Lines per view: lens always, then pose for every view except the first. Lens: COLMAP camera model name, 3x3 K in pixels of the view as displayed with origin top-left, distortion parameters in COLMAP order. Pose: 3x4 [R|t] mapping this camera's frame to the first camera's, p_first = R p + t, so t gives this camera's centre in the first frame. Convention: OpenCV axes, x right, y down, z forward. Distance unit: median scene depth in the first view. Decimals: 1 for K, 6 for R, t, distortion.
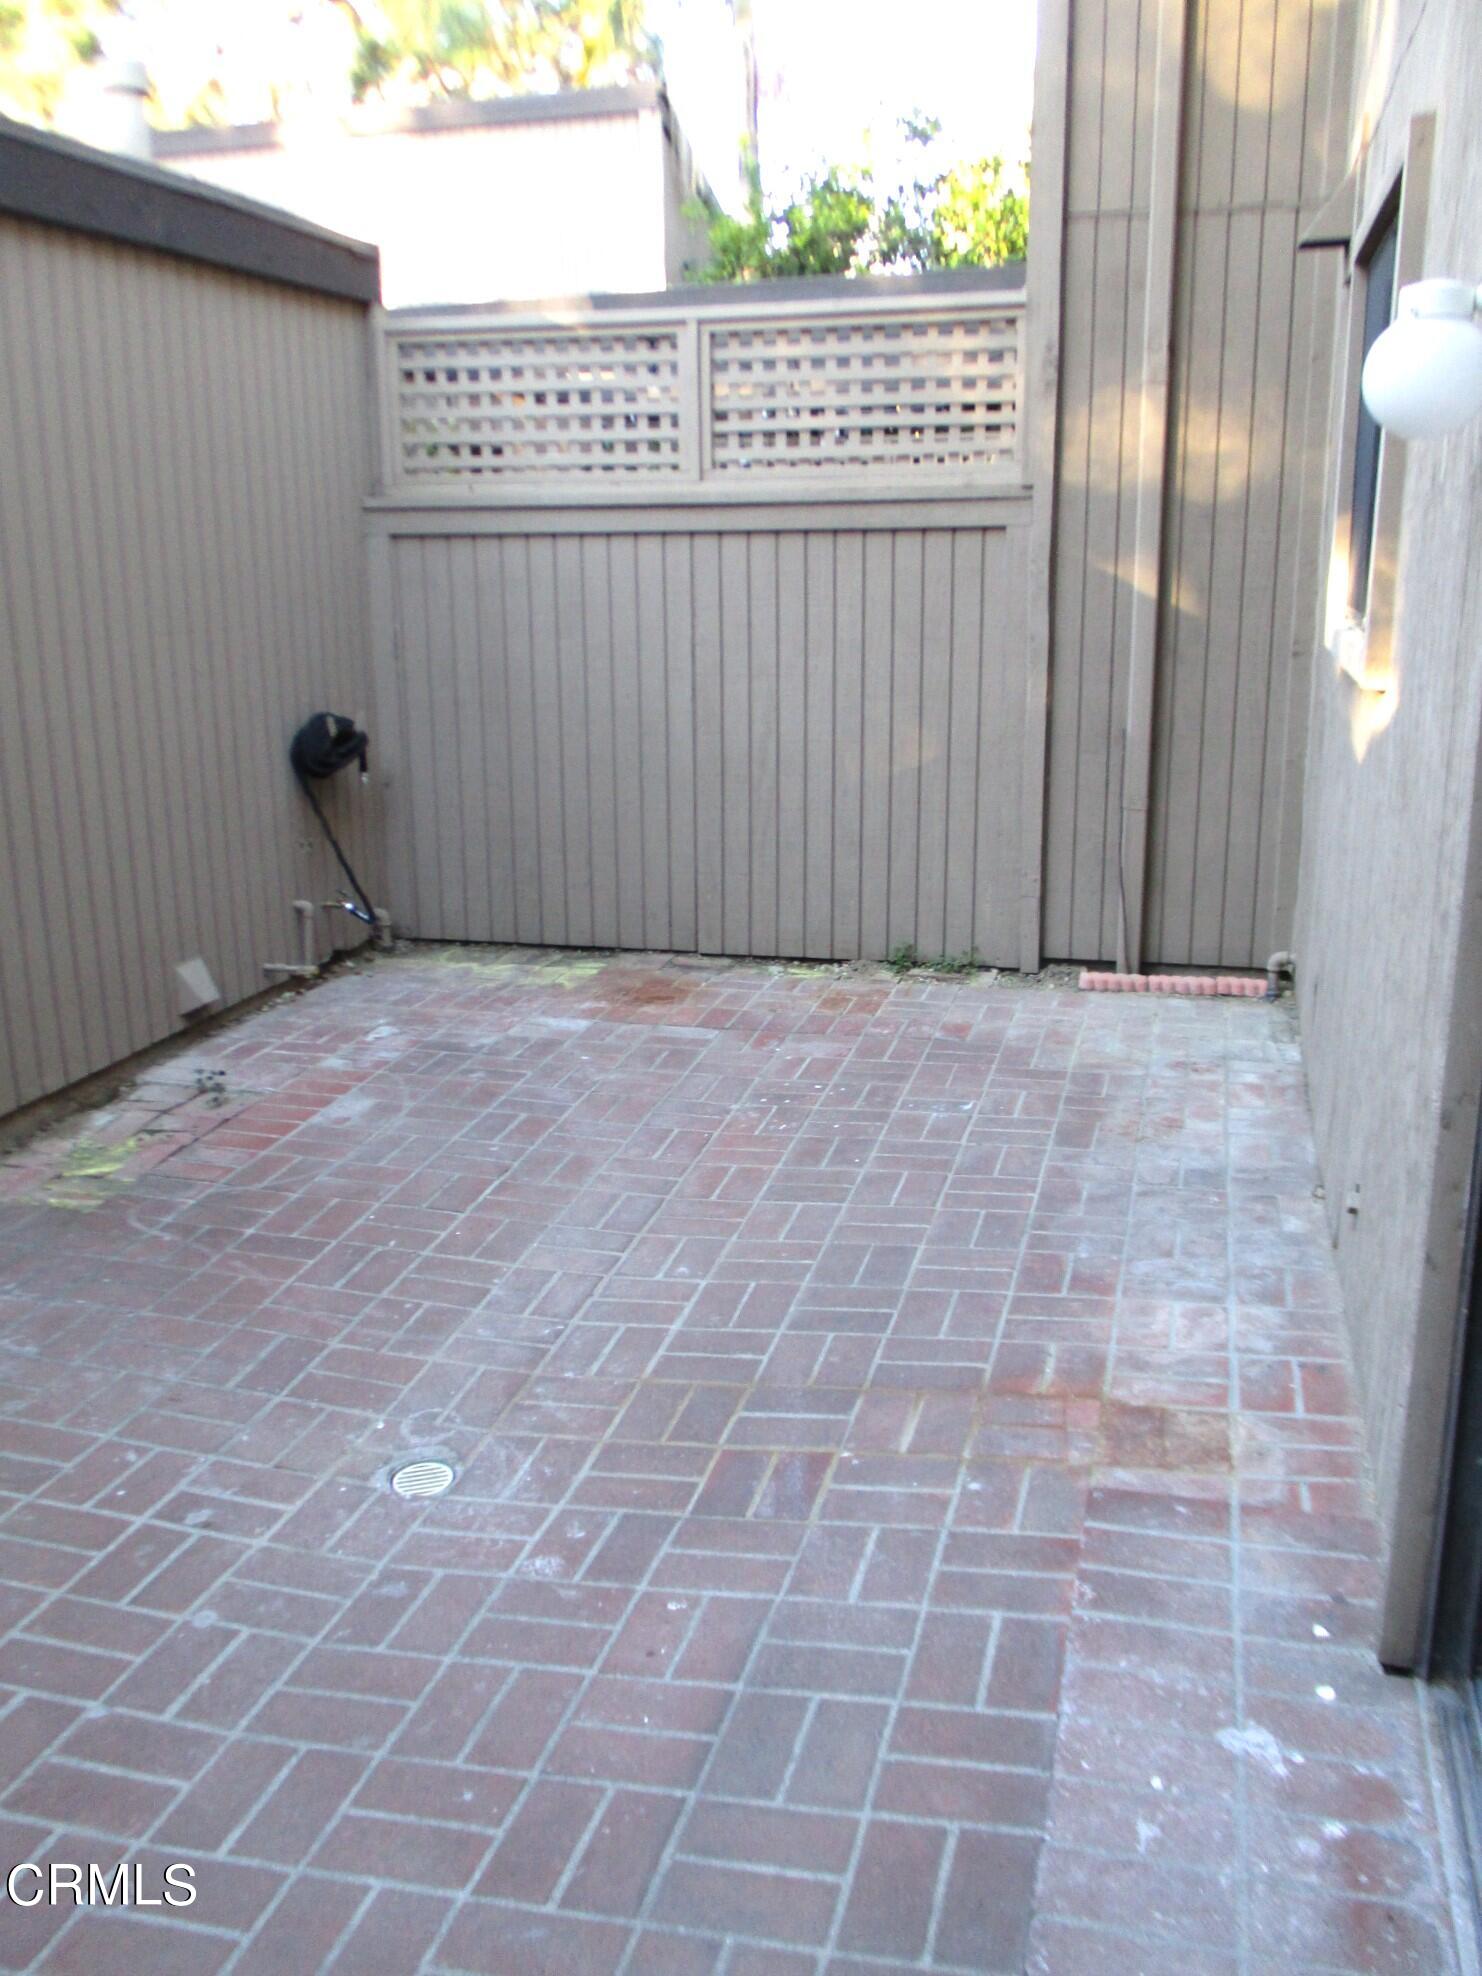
lens RADIAL K [[1720.5, 0, 741.0], [0, 1720.5, 988.0], [0, 0, 1]] dist [-0.010074, -0.005017]
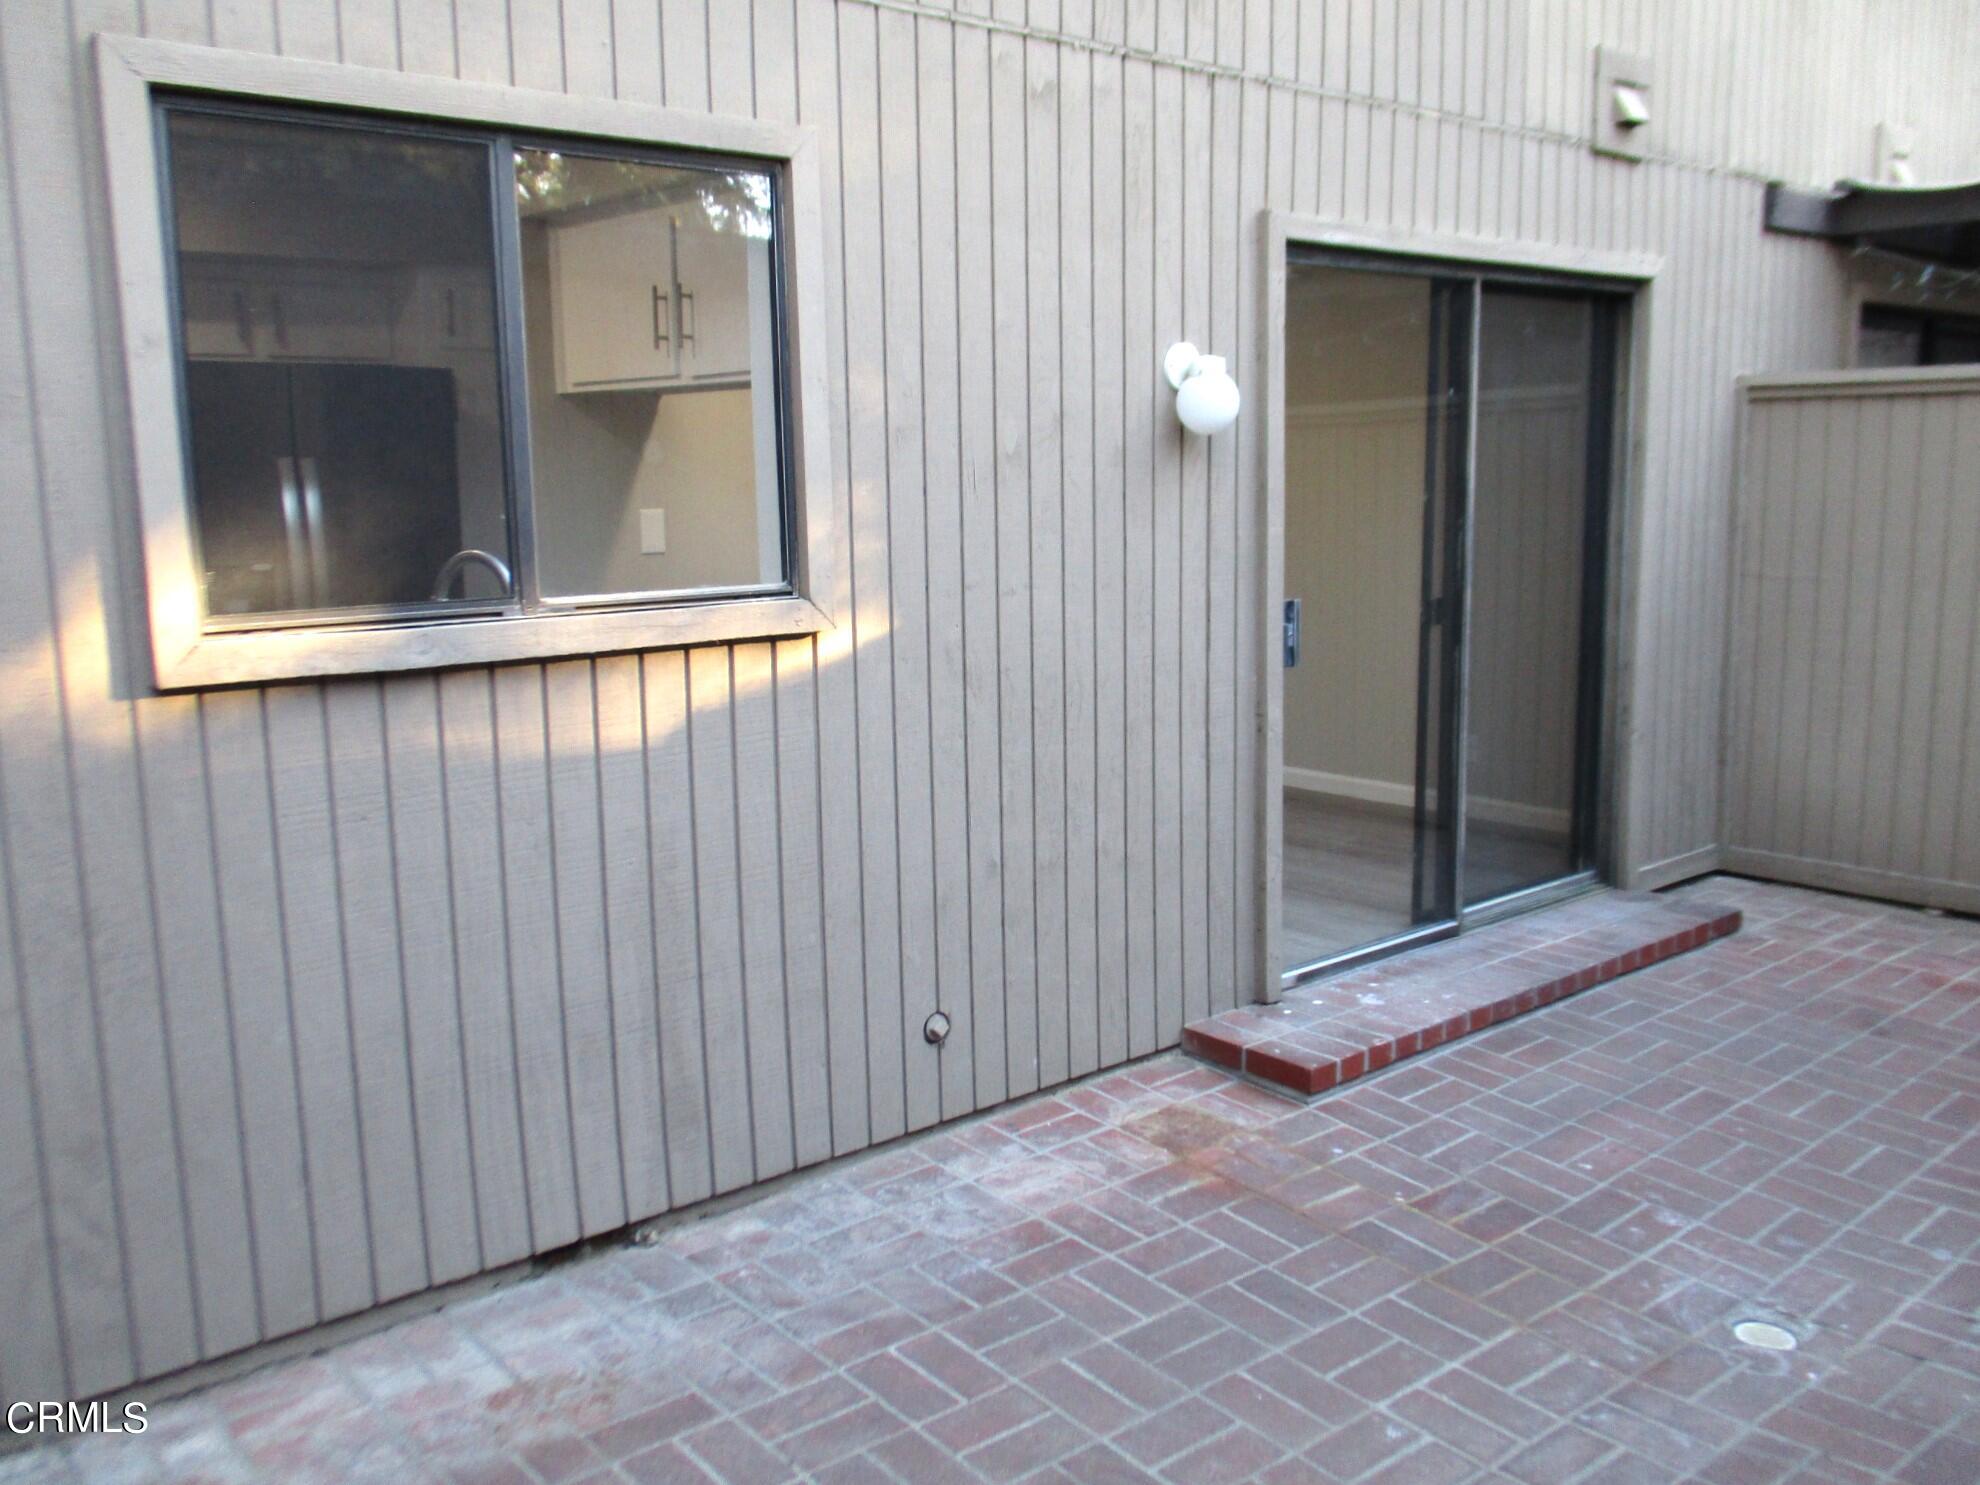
lens RADIAL K [[1685.0, 0, 990.0], [0, 1685.0, 742.5], [0, 0, 1]] dist [-0.005725, 0.001000]
pose [[-0.821700, -0.063870, 0.566330, -0.343068], [0.170712, 0.920491, 0.351502, -0.483985], [-0.543752, 0.385509, -0.745464, 1.822323]]
